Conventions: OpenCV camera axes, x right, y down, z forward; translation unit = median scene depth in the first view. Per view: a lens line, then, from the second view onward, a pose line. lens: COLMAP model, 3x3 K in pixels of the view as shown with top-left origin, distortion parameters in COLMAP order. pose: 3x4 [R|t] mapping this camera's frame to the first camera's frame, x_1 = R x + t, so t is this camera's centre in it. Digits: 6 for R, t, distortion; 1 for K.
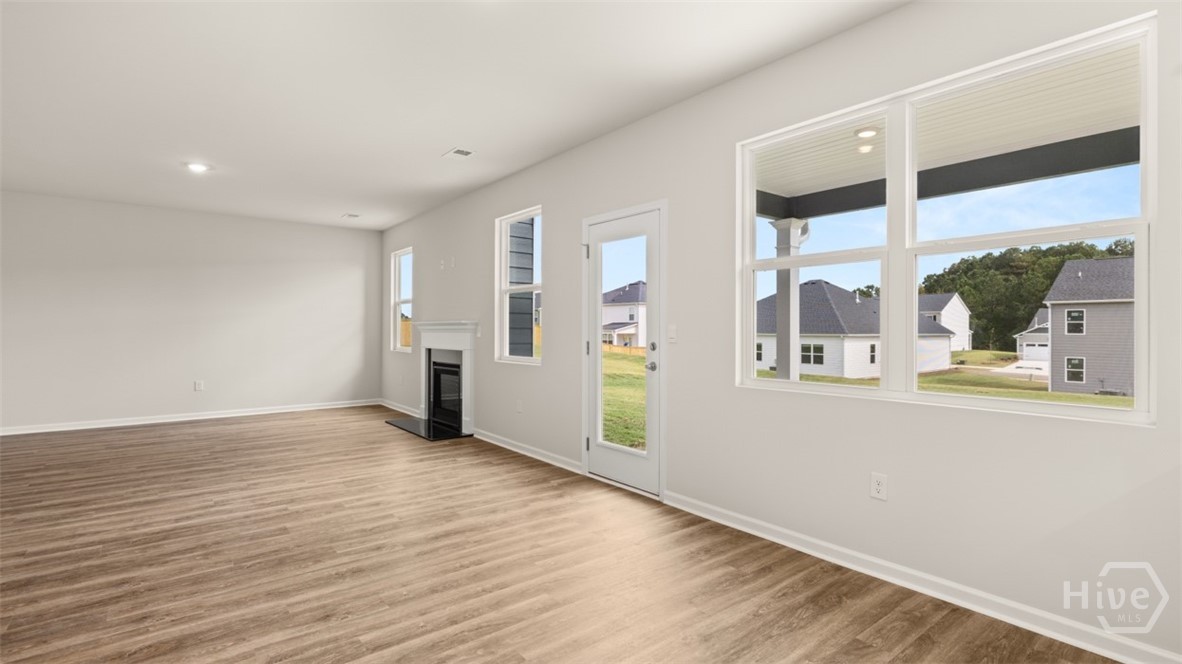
lens RADIAL K [[559.7, 0, 588.8], [0, 559.7, 328.1], [0, 0, 1]] dist [0.000068, 0.000010]
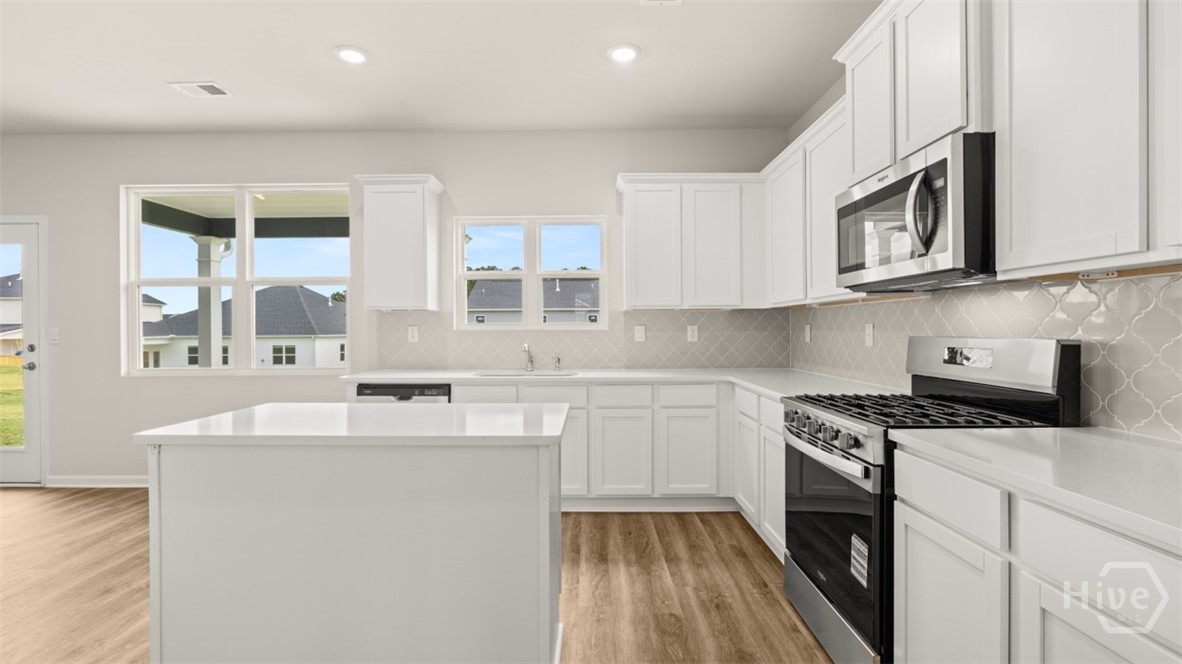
lens RADIAL K [[521.2, 0, 589.7], [0, 521.2, 330.6], [0, 0, 1]] dist [-0.005573, -0.001338]
pose [[0.621400, -0.008845, 0.783443, 0.000158], [0.007007, 0.999959, 0.005732, 0.000051], [-0.783462, 0.001928, 0.621437, -0.043568]]
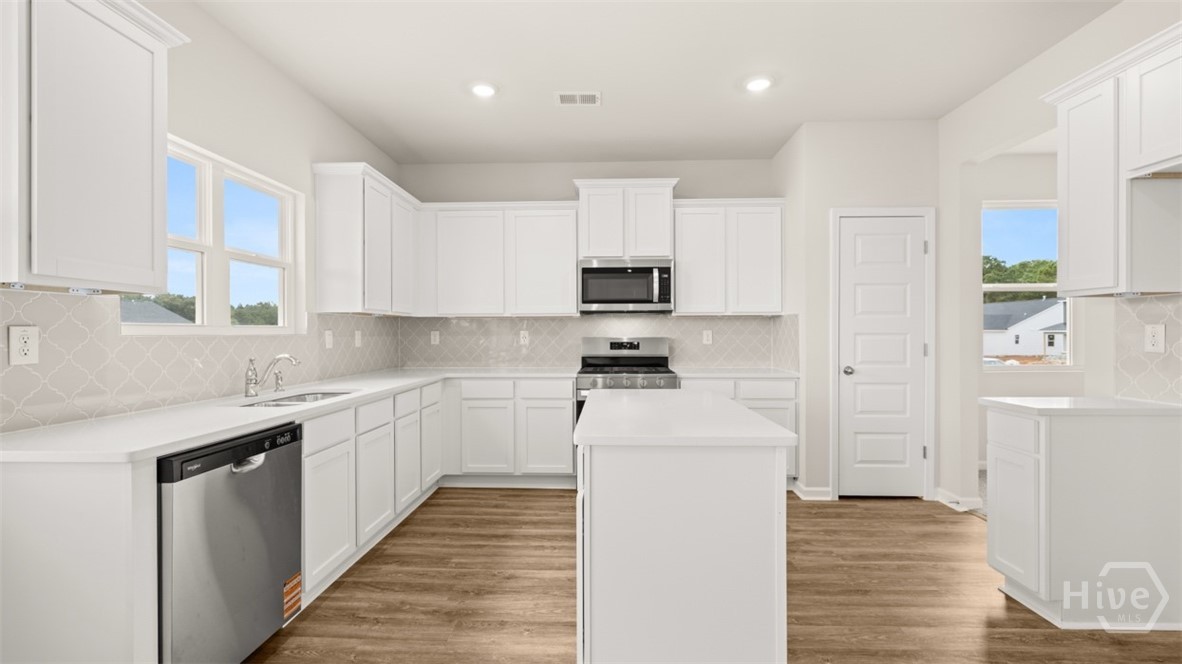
lens RADIAL K [[500.9, 0, 586.4], [0, 500.9, 333.2], [0, 0, 1]] dist [-0.000993, -0.000011]
pose [[-0.757590, -0.002637, 0.652726, -0.029655], [0.000076, 0.999991, 0.004127, -0.001173], [-0.652731, 0.003176, -0.757583, 0.679654]]
